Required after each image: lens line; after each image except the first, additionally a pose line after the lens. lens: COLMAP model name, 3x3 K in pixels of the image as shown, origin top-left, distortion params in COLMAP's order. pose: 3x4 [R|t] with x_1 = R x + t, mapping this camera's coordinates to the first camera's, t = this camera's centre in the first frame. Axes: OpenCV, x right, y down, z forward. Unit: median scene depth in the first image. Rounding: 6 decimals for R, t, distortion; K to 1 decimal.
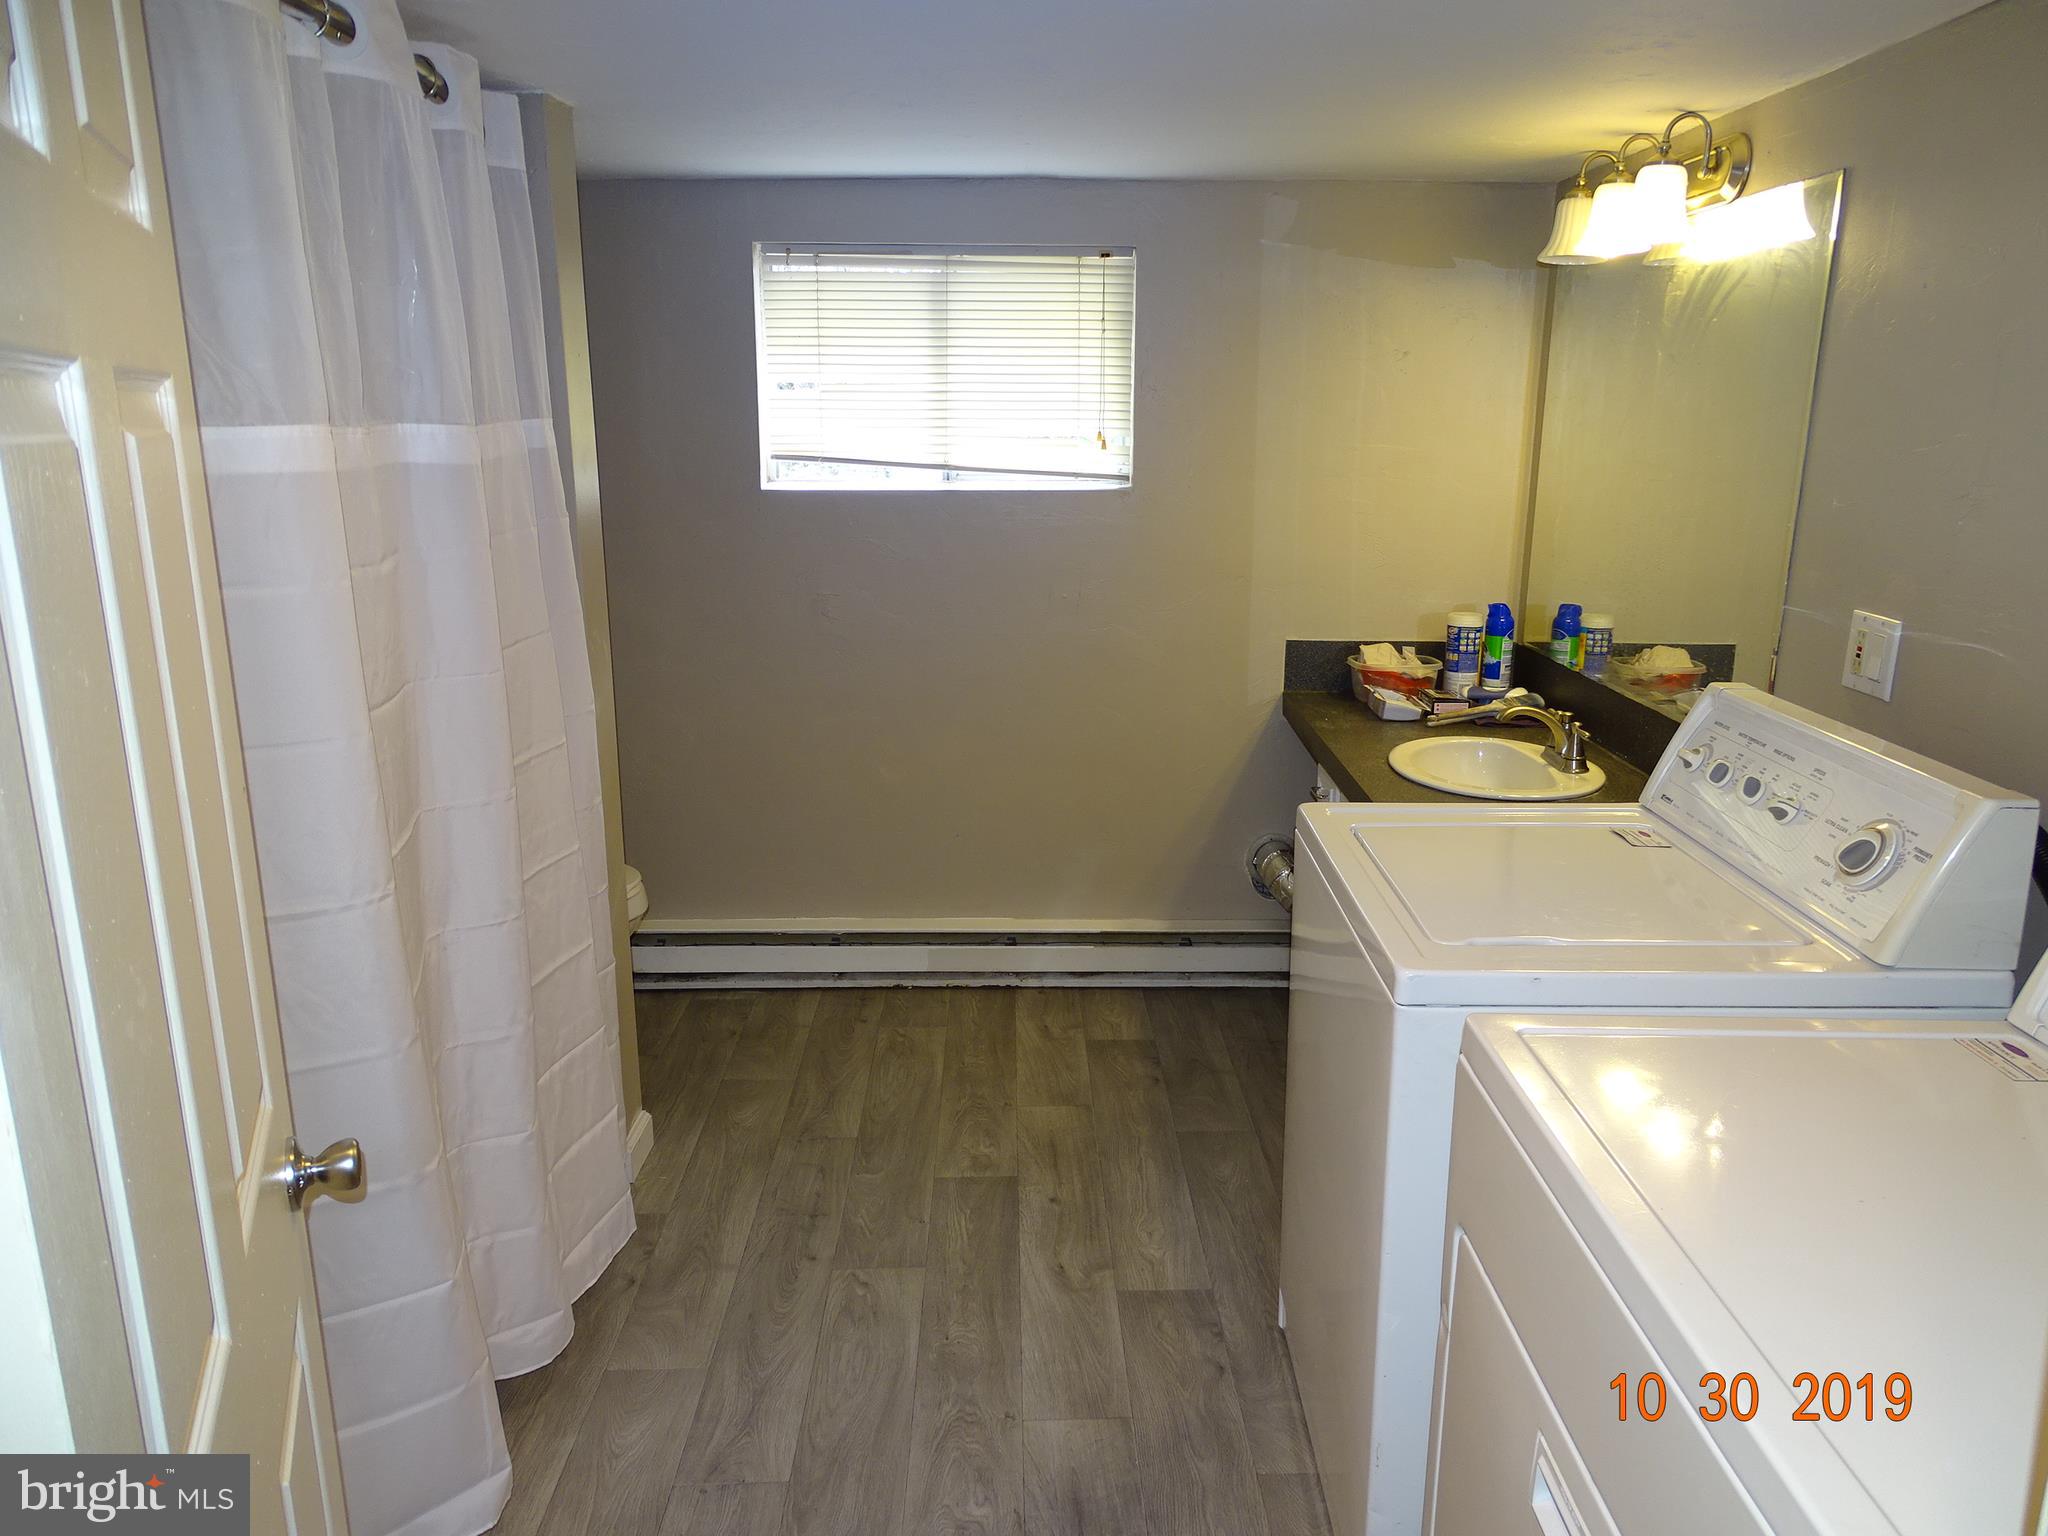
lens RADIAL K [[1465.3, 0, 1024.8], [0, 1465.3, 766.6], [0, 0, 1]] dist [0.011180, -0.011158]
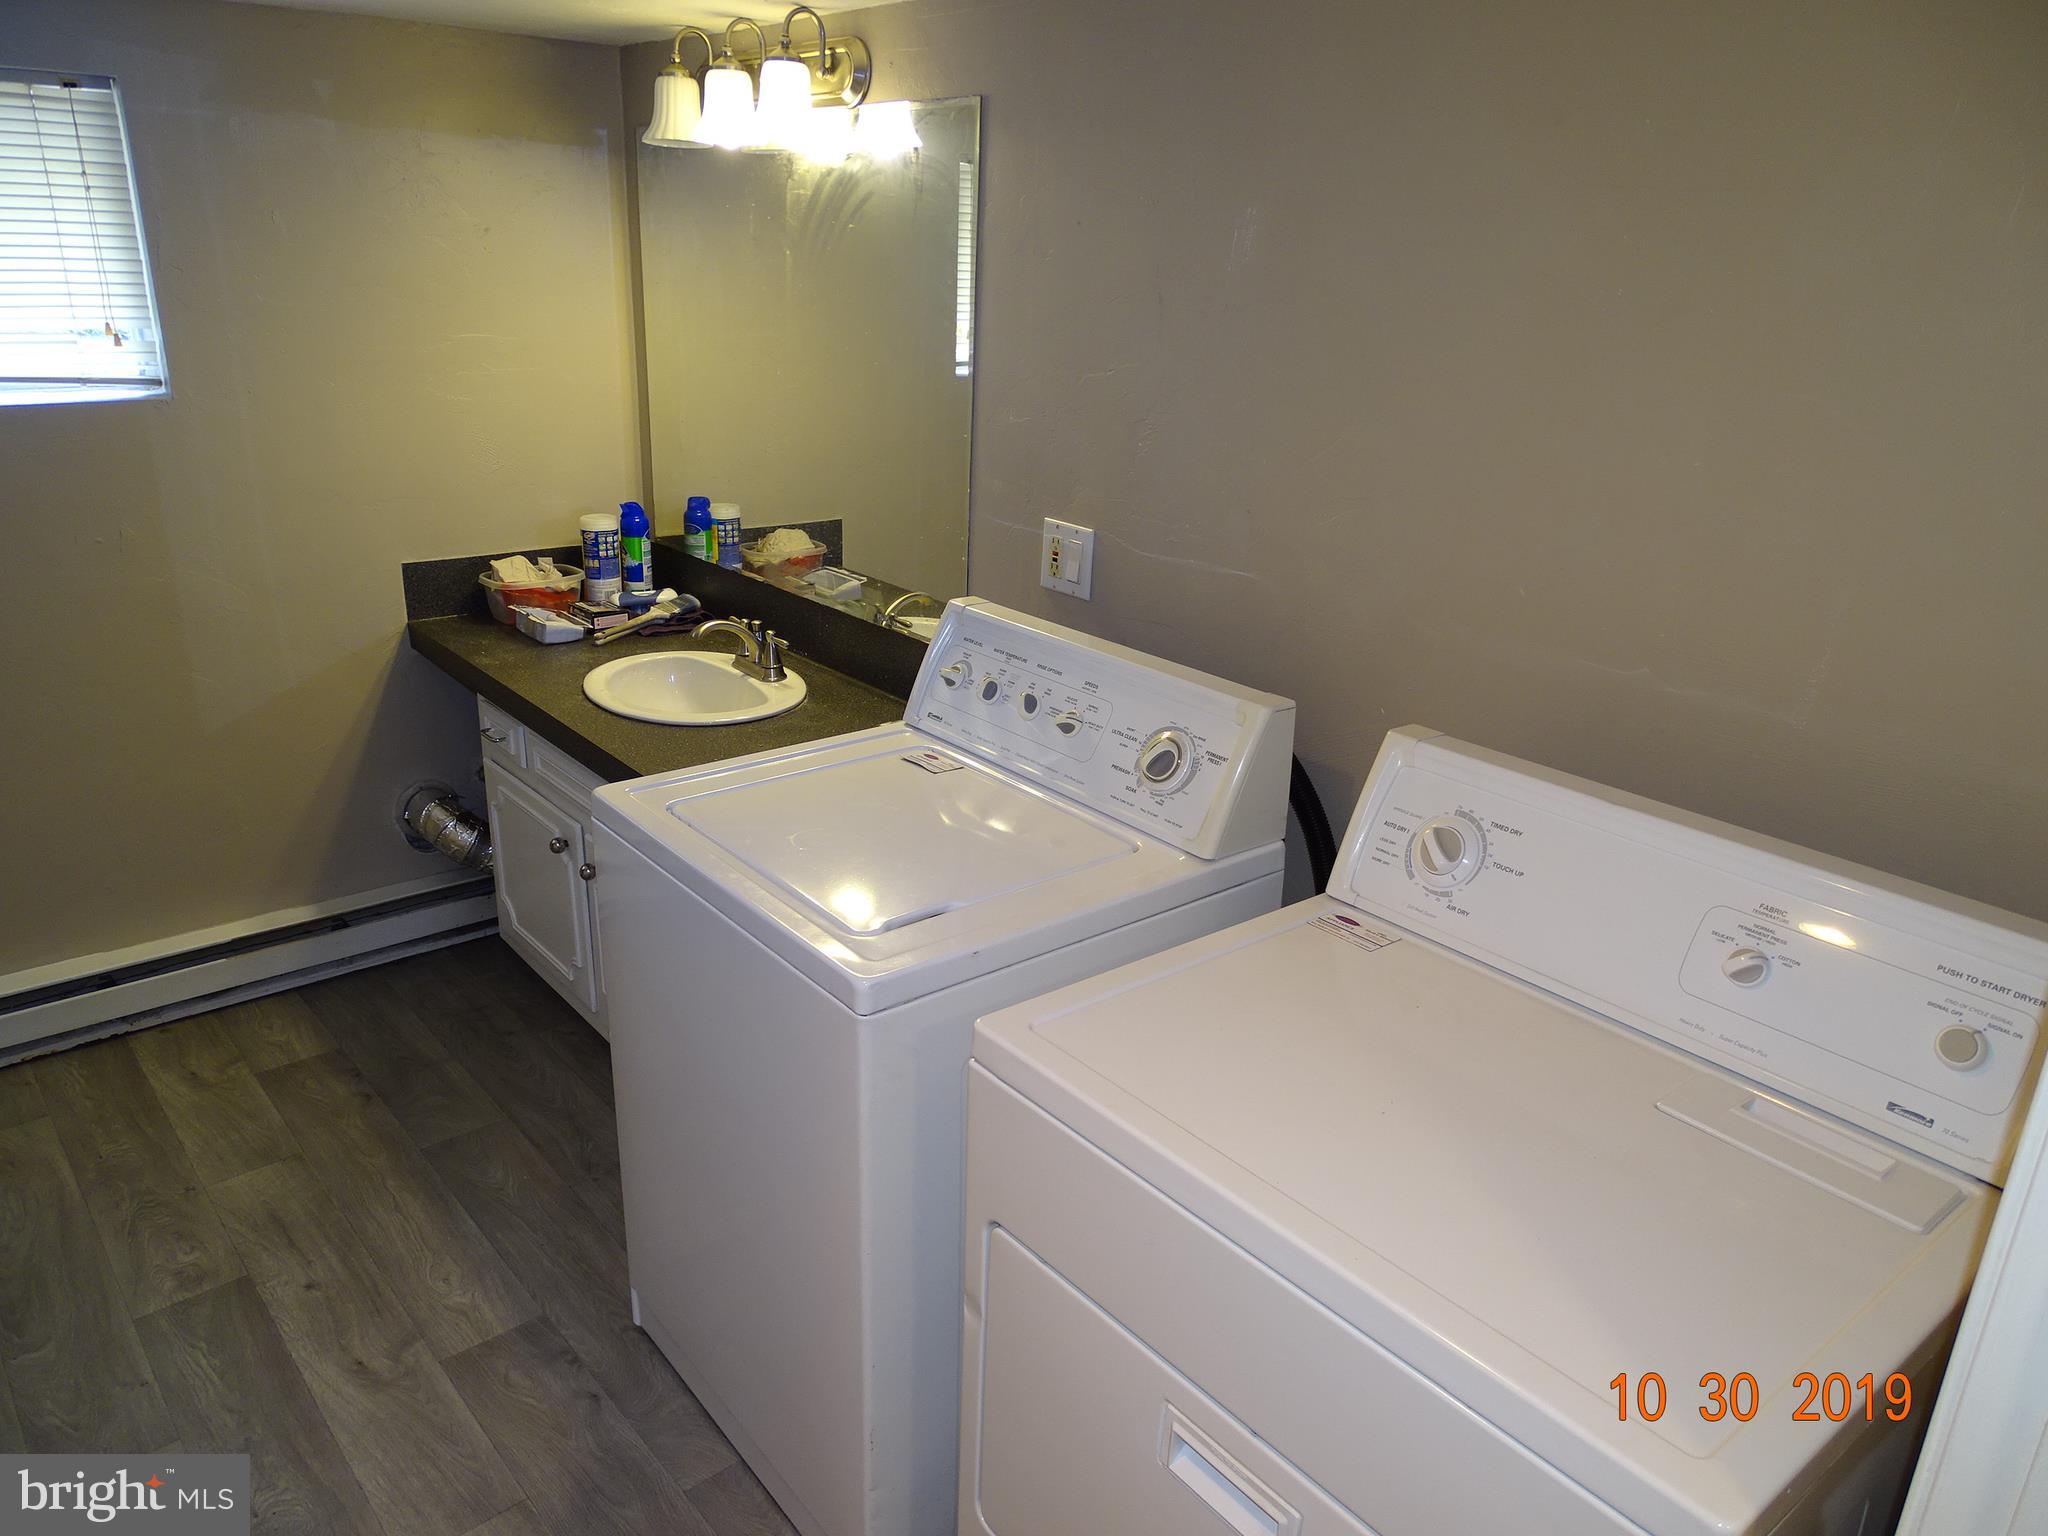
lens RADIAL K [[1465.3, 0, 1021.6], [0, 1465.3, 769.7], [0, 0, 1]] dist [0.011180, -0.011158]
pose [[0.769096, -0.200192, 0.606972, -0.116404], [0.127916, 0.978678, 0.160706, -0.074746], [-0.626202, -0.045957, 0.778305, 0.105842]]
